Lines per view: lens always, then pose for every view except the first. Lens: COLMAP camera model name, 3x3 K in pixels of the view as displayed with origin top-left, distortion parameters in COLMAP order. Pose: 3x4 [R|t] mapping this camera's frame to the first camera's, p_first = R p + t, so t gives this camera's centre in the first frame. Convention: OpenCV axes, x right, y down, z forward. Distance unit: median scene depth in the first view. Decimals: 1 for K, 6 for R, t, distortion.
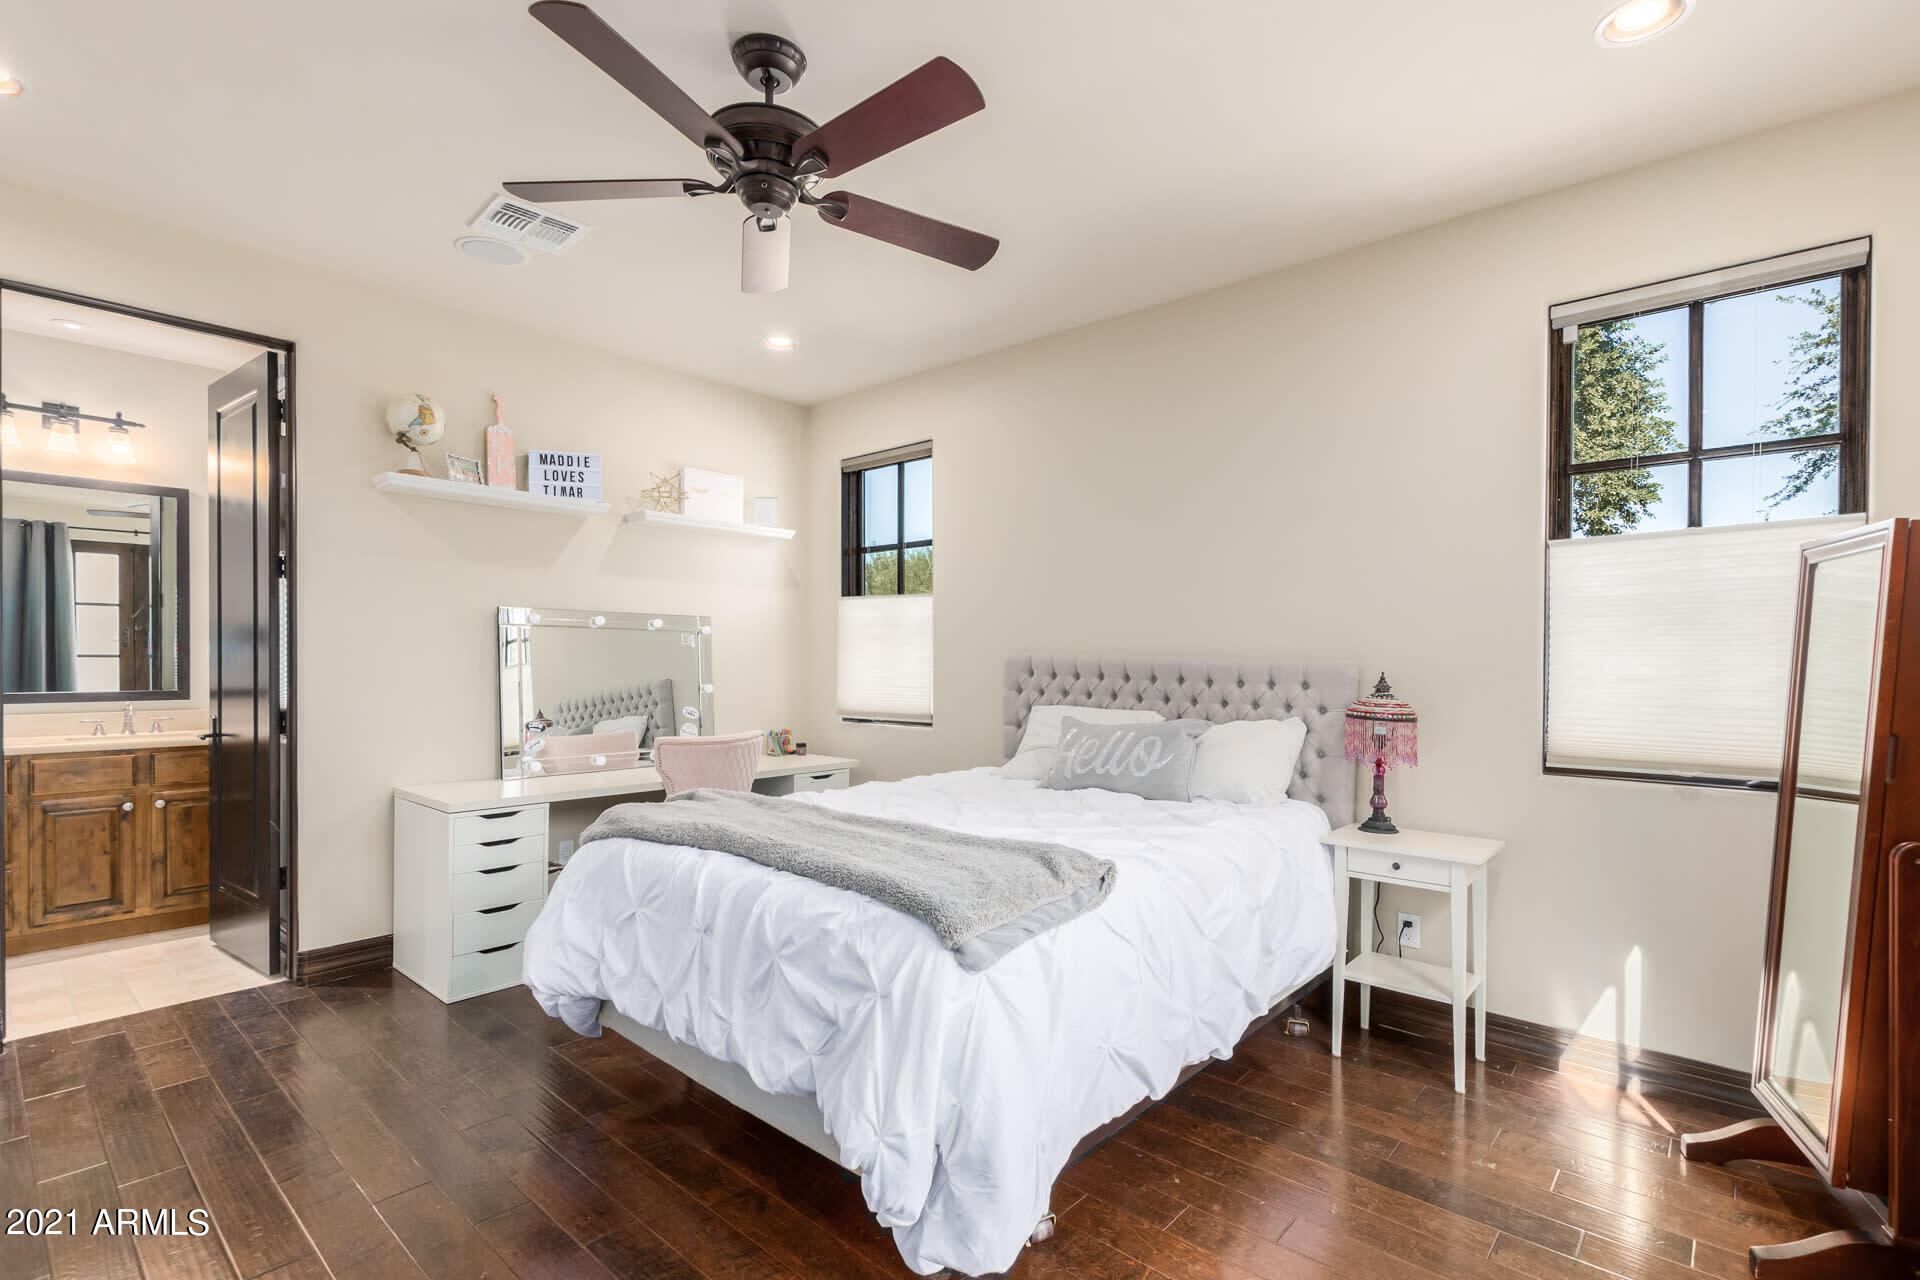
lens RADIAL K [[901.5, 0, 947.9], [0, 901.5, 669.5], [0, 0, 1]] dist [-0.000198, 0.000530]
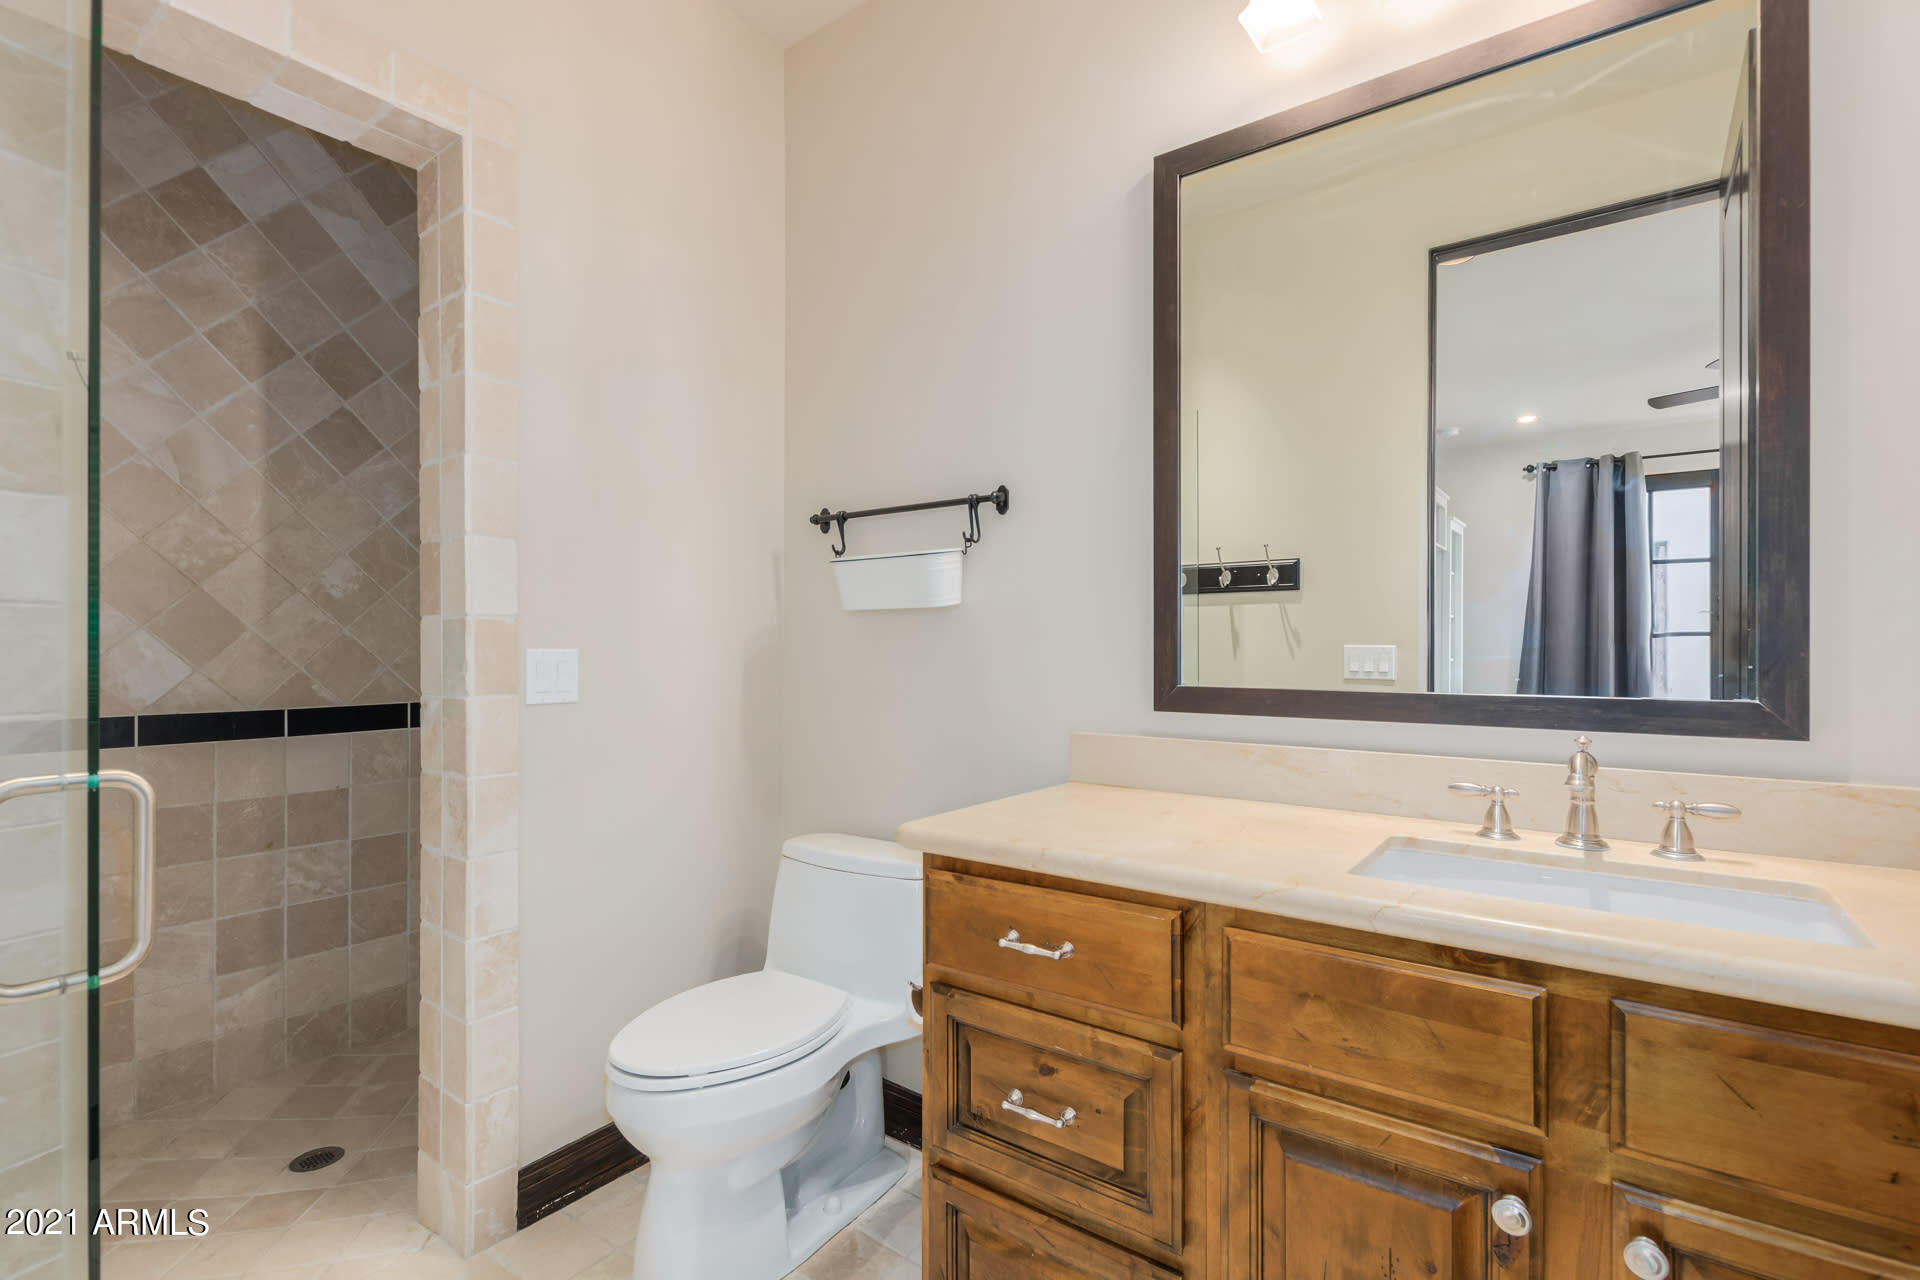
lens RADIAL K [[877.5, 0, 958.4], [0, 877.5, 652.6], [0, 0, 1]] dist [0.001066, 0.000339]
pose [[0.089666, -0.010531, -0.995916, -0.698810], [-0.001979, 0.999940, -0.010752, 0.013711], [0.995970, 0.002935, 0.089640, 0.838673]]
